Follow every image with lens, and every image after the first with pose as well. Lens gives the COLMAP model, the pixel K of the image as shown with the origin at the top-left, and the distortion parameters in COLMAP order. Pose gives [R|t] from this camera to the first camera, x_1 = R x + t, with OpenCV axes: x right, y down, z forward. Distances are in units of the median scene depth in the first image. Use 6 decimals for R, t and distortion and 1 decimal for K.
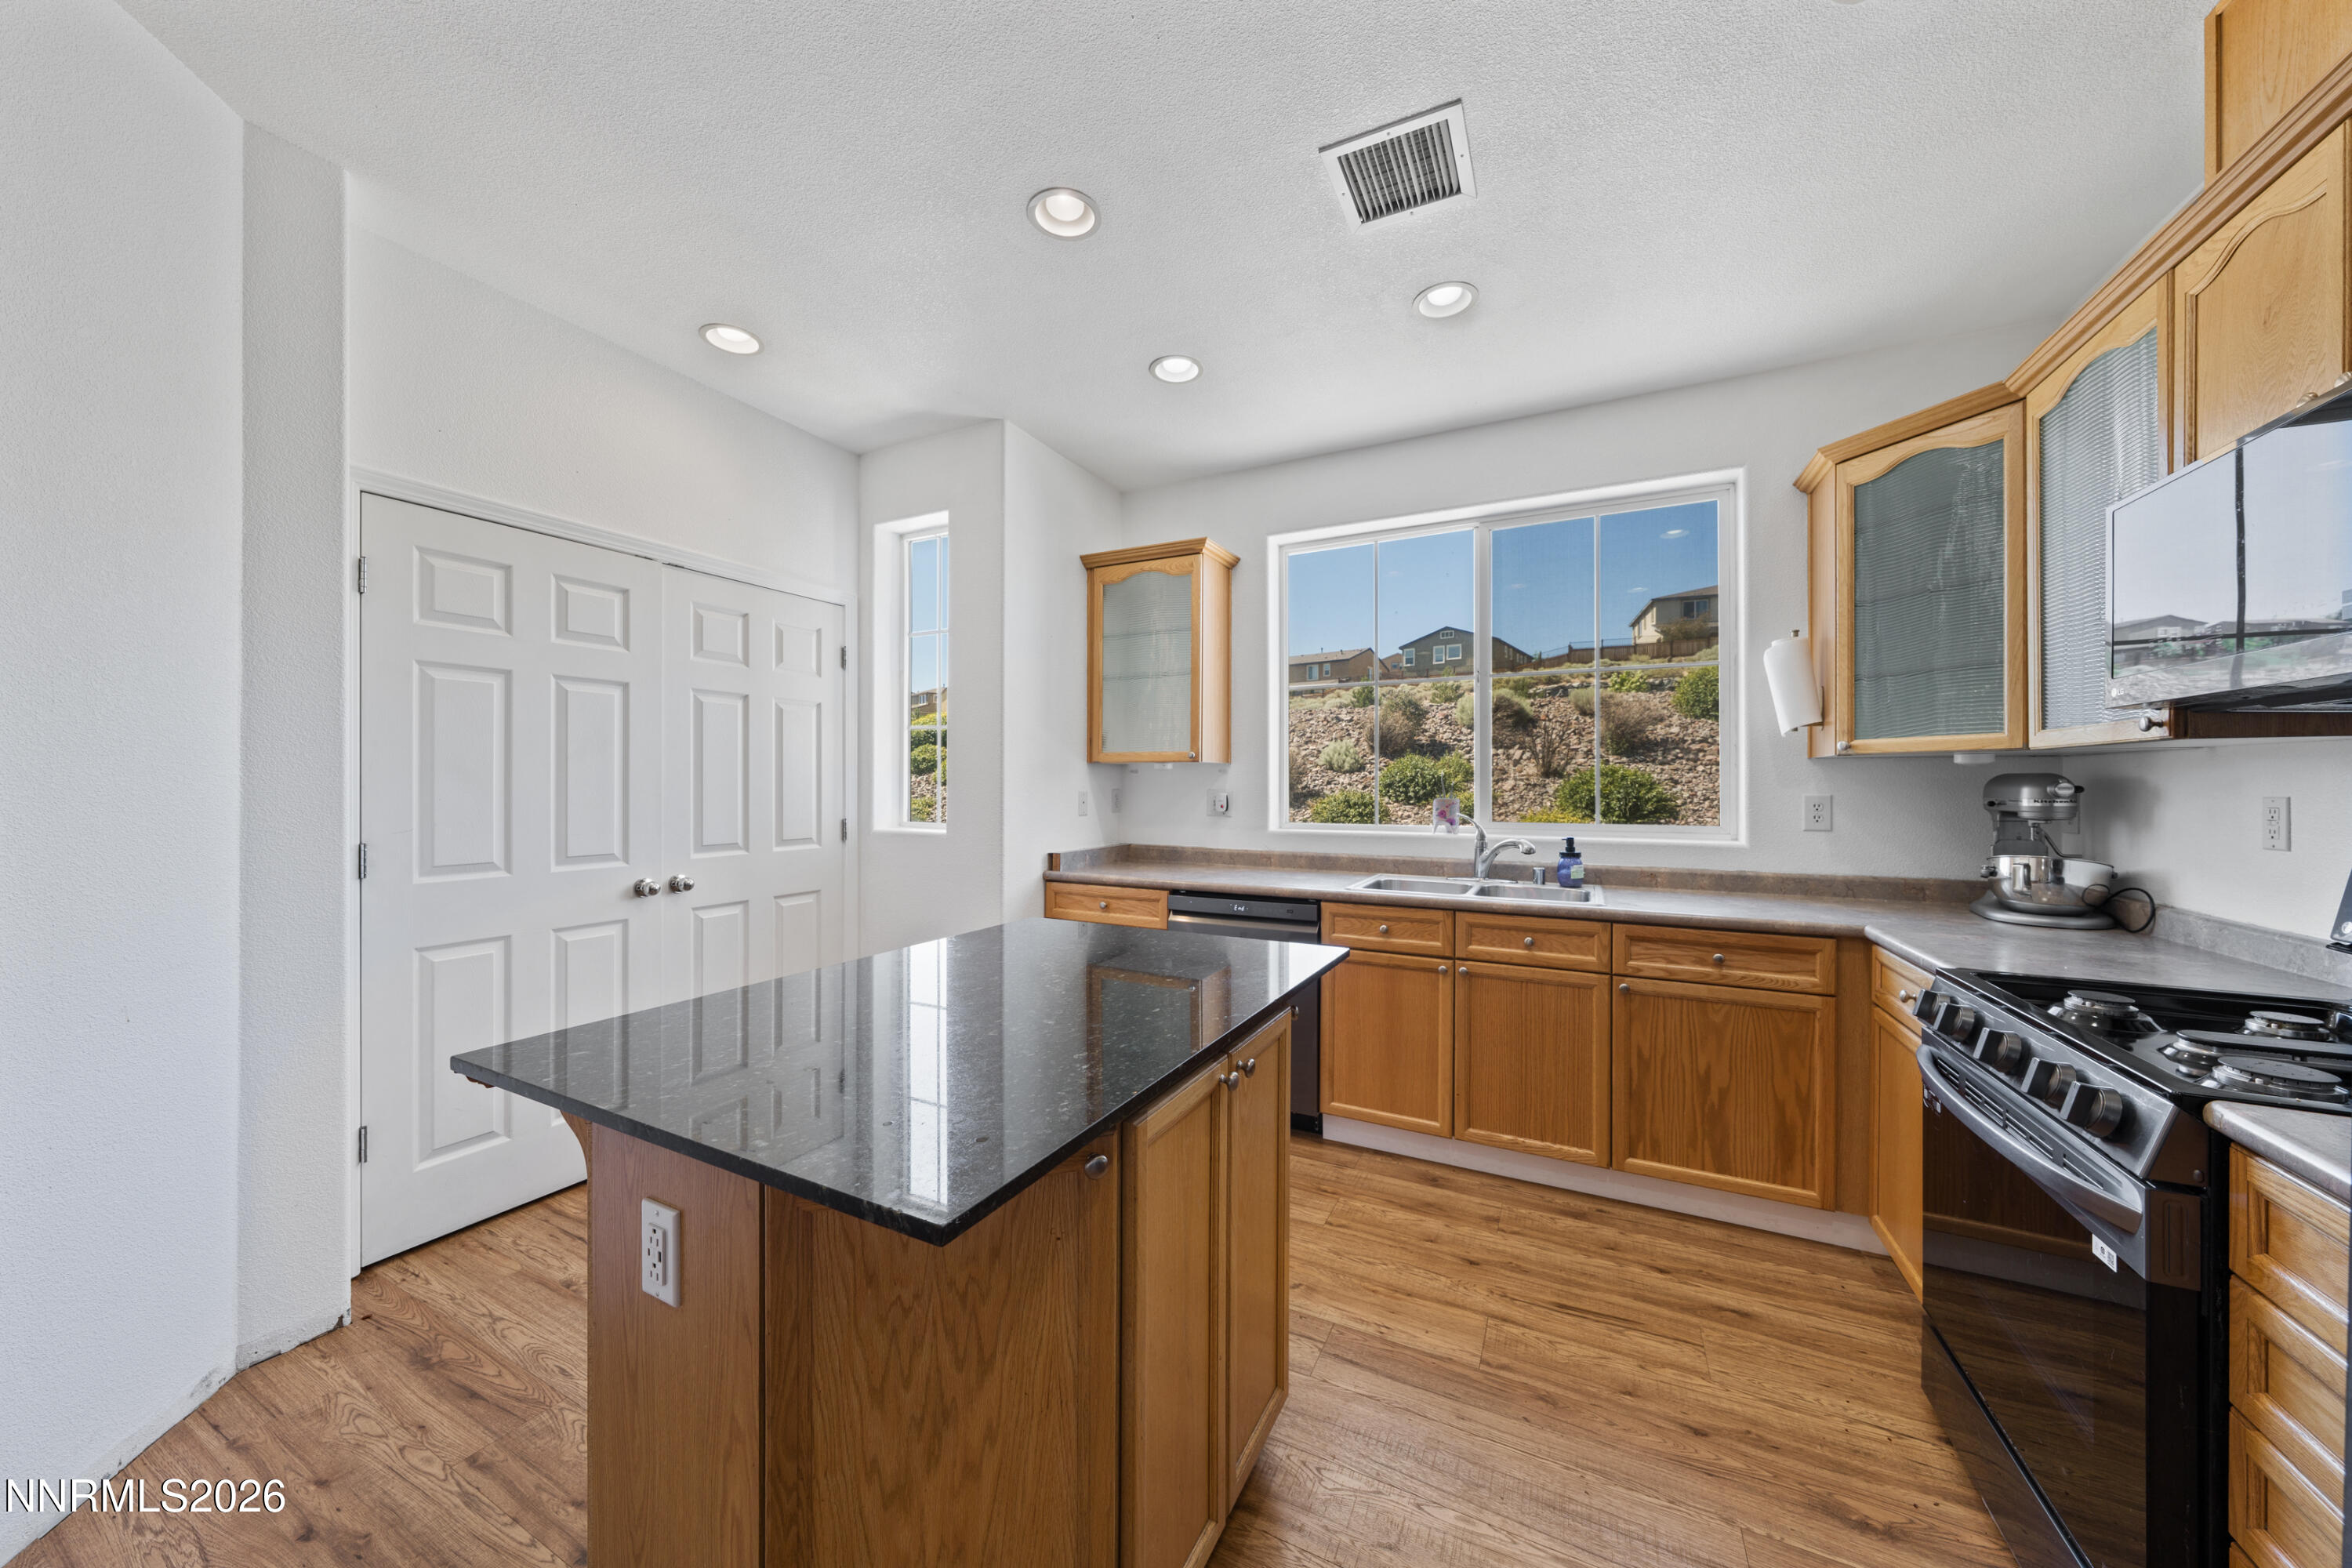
lens RADIAL K [[806.8, 0, 1176.8], [0, 806.8, 783.6], [0, 0, 1]] dist [0.000716, -0.000622]
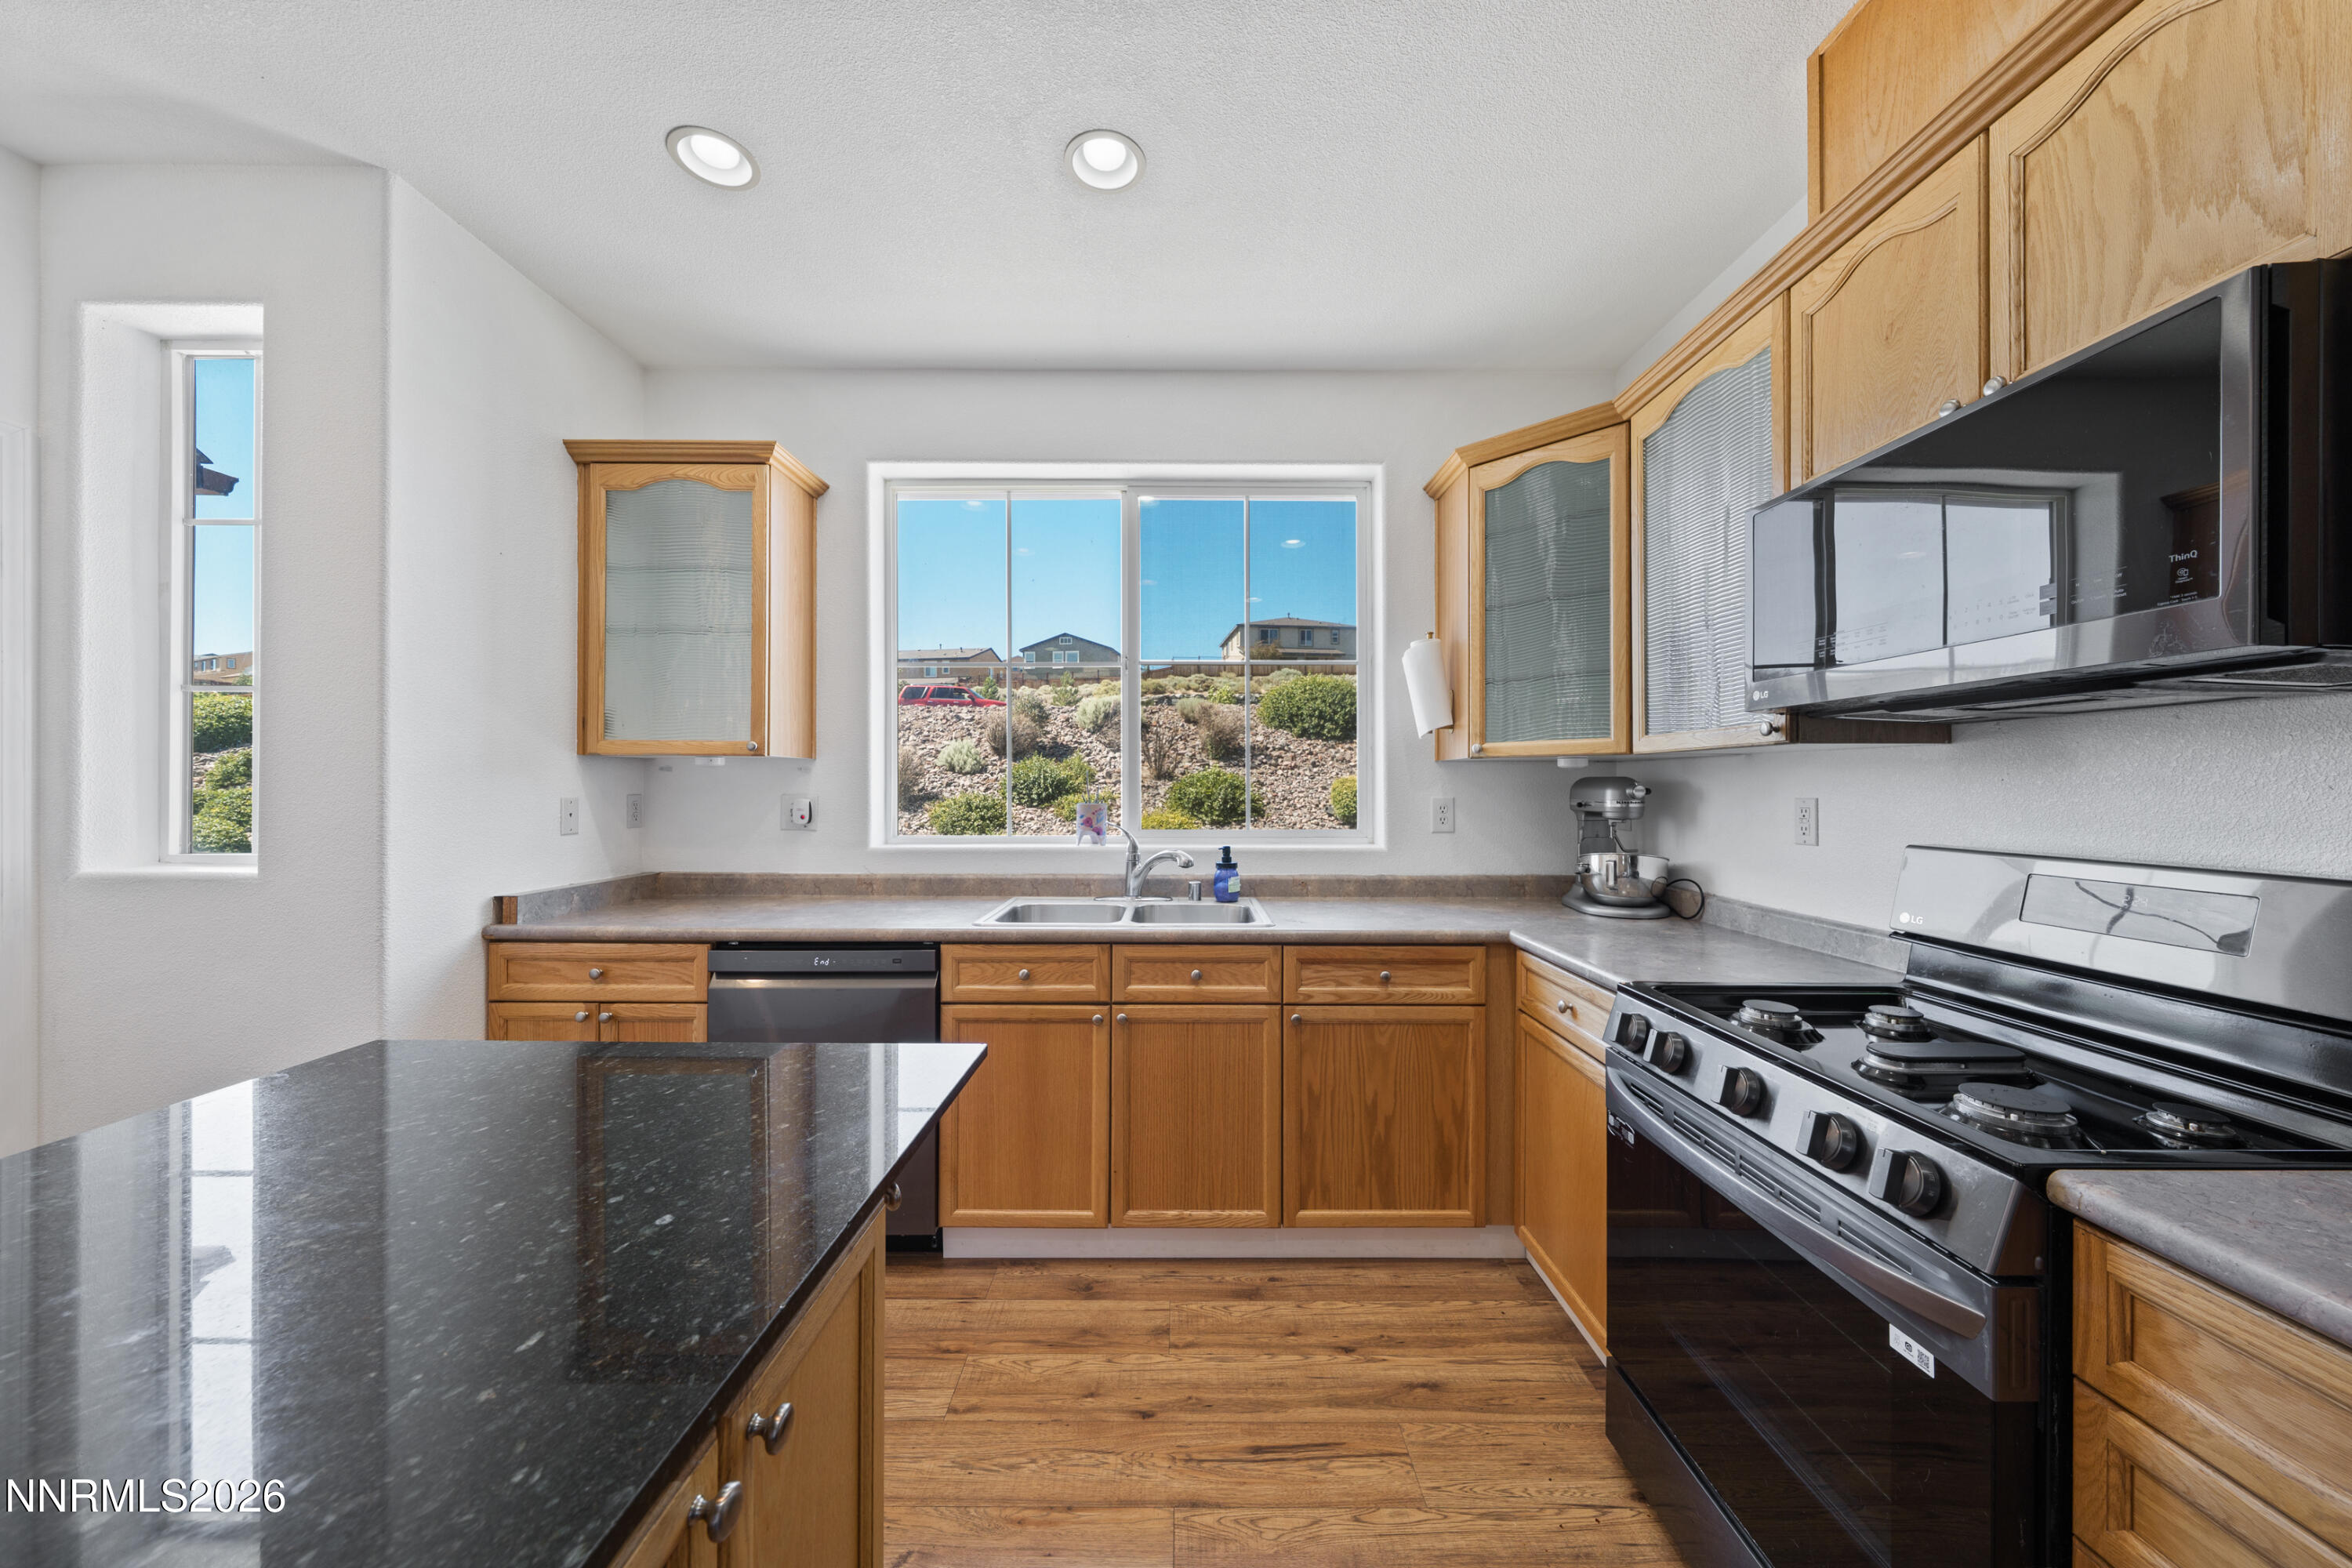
lens RADIAL K [[806.8, 0, 1189.0], [0, 806.8, 785.8], [0, 0, 1]] dist [0.000716, -0.000622]
pose [[0.888604, -0.000151, 0.458675, 0.043664], [0.000049, 1.000000, 0.000234, -0.000640], [-0.458675, -0.000185, 0.888604, 0.248774]]
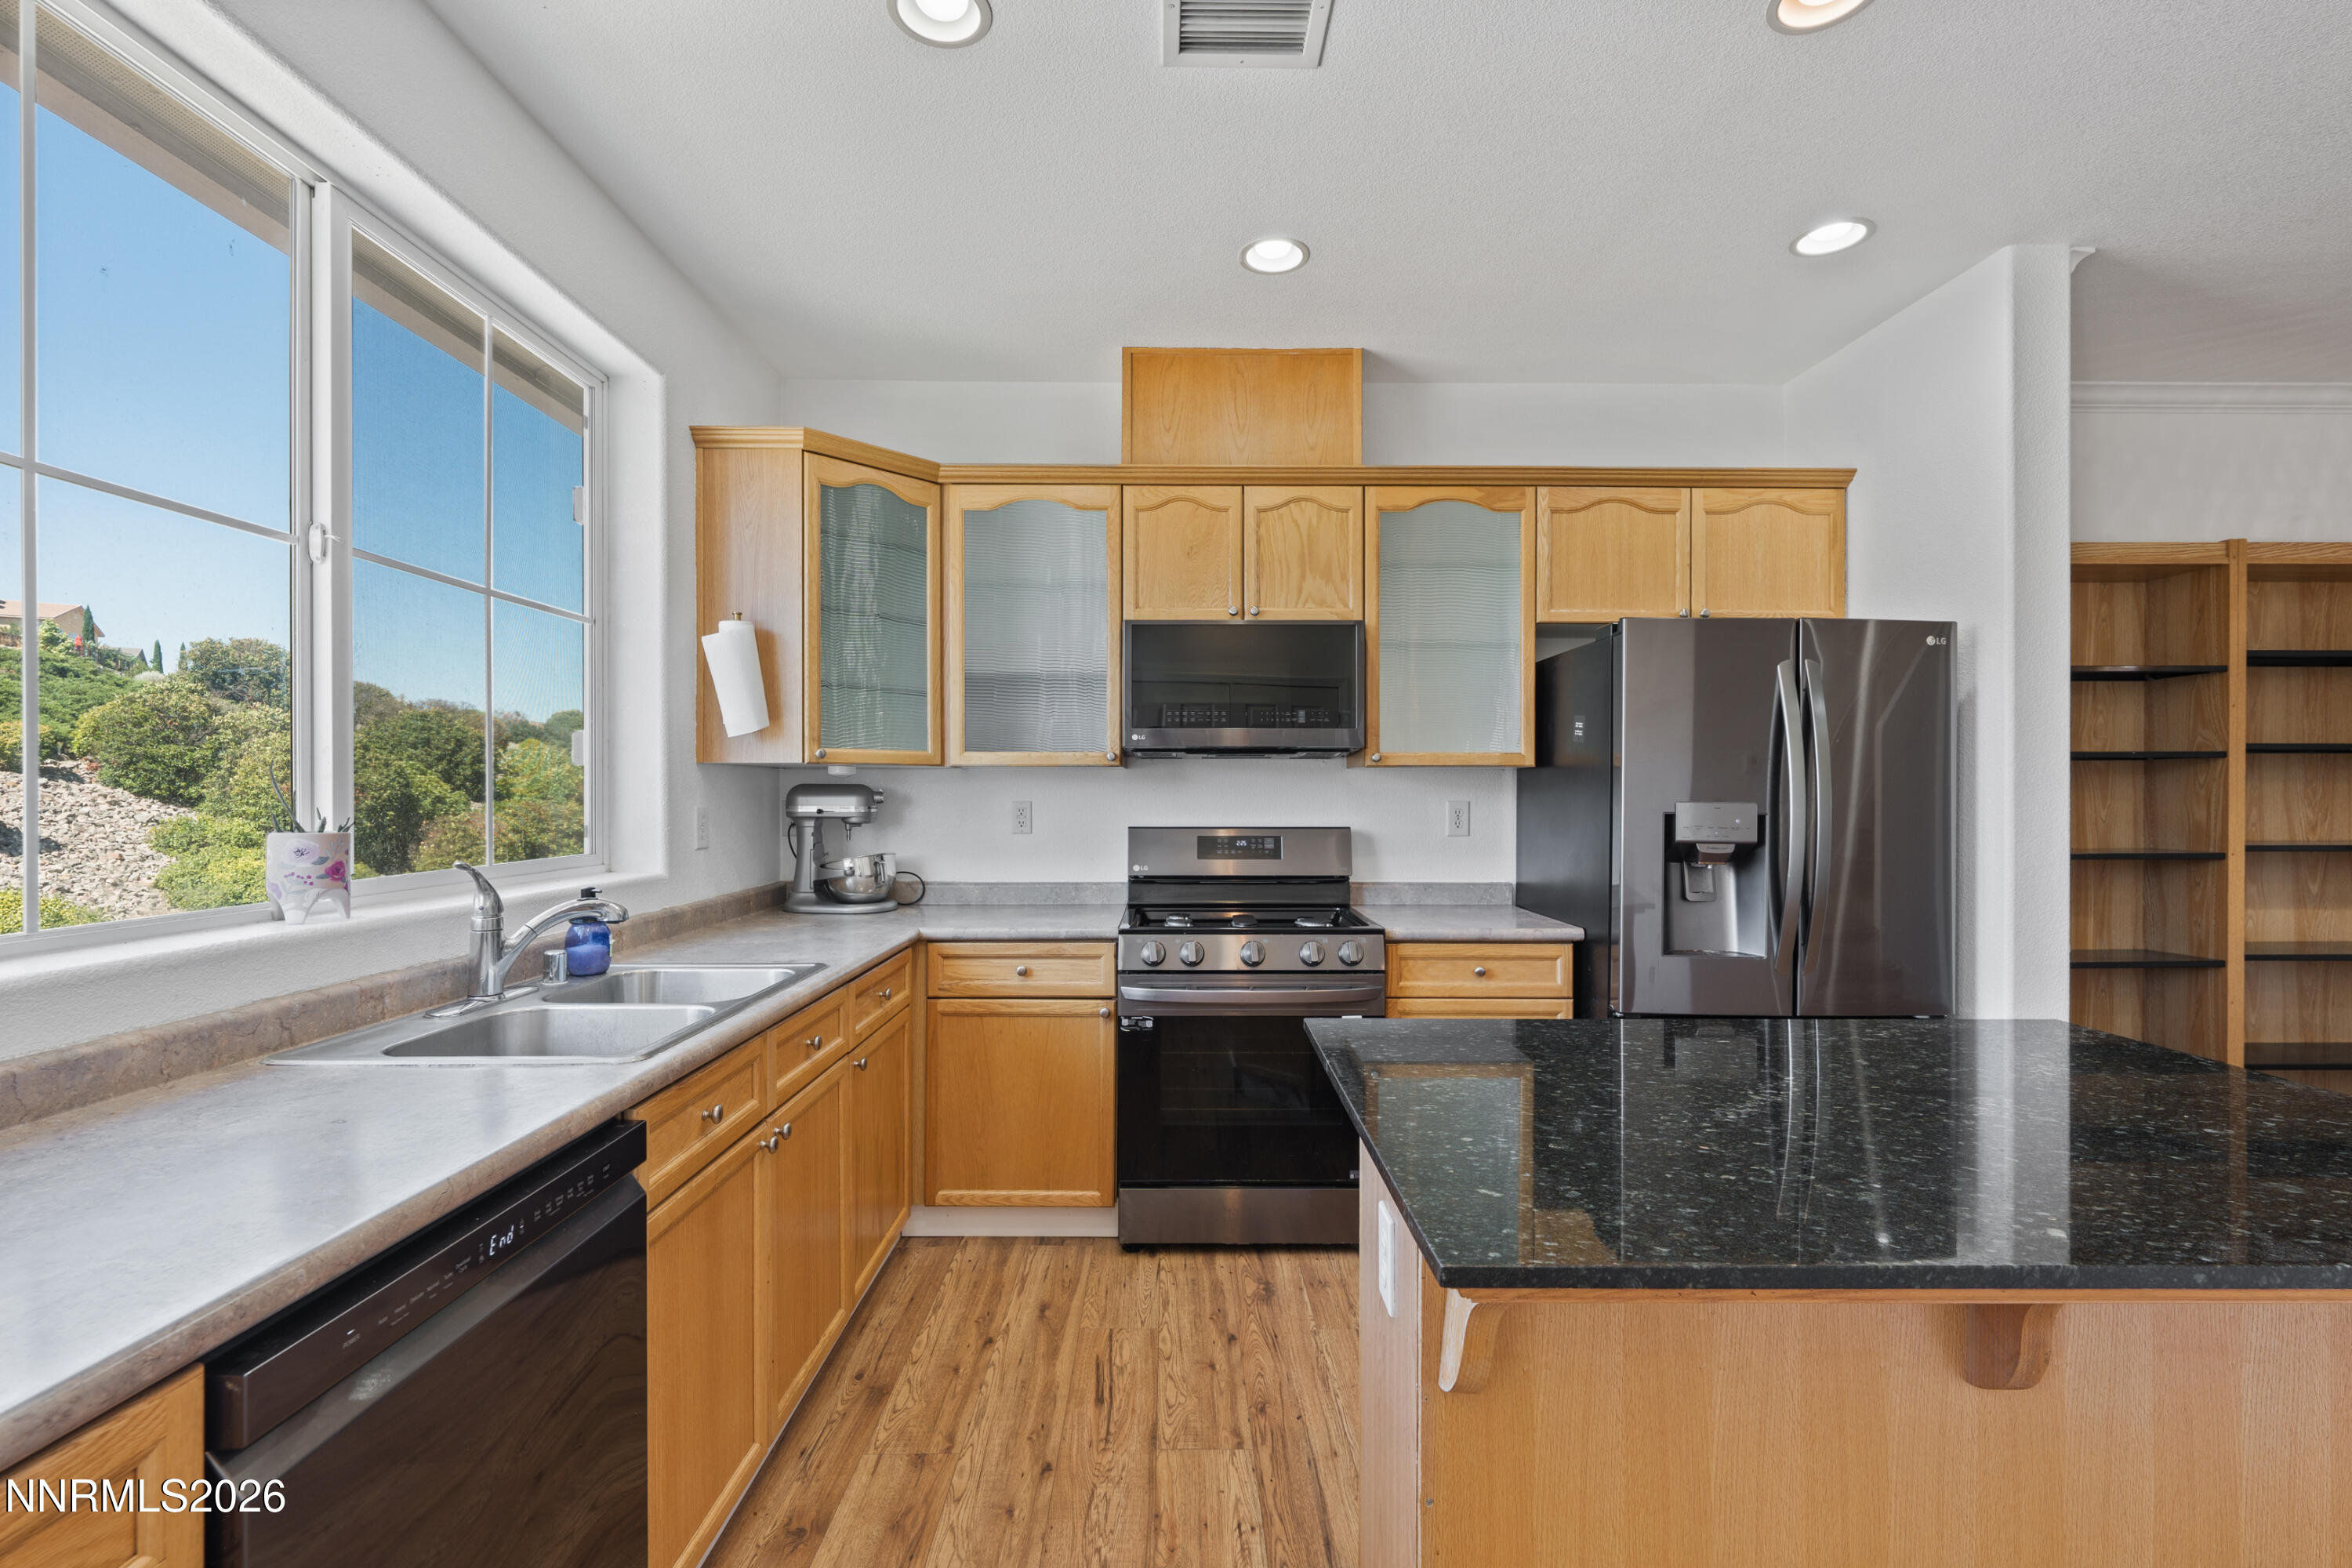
lens RADIAL K [[1015.8, 0, 1180.7], [0, 1015.8, 791.8], [0, 0, 1]] dist [0.001969, 0.000068]
pose [[-0.467021, -0.000060, 0.884246, -0.391707], [-0.000679, 1.000000, -0.000291, -0.001010], [-0.884246, -0.000736, -0.467020, 1.075132]]
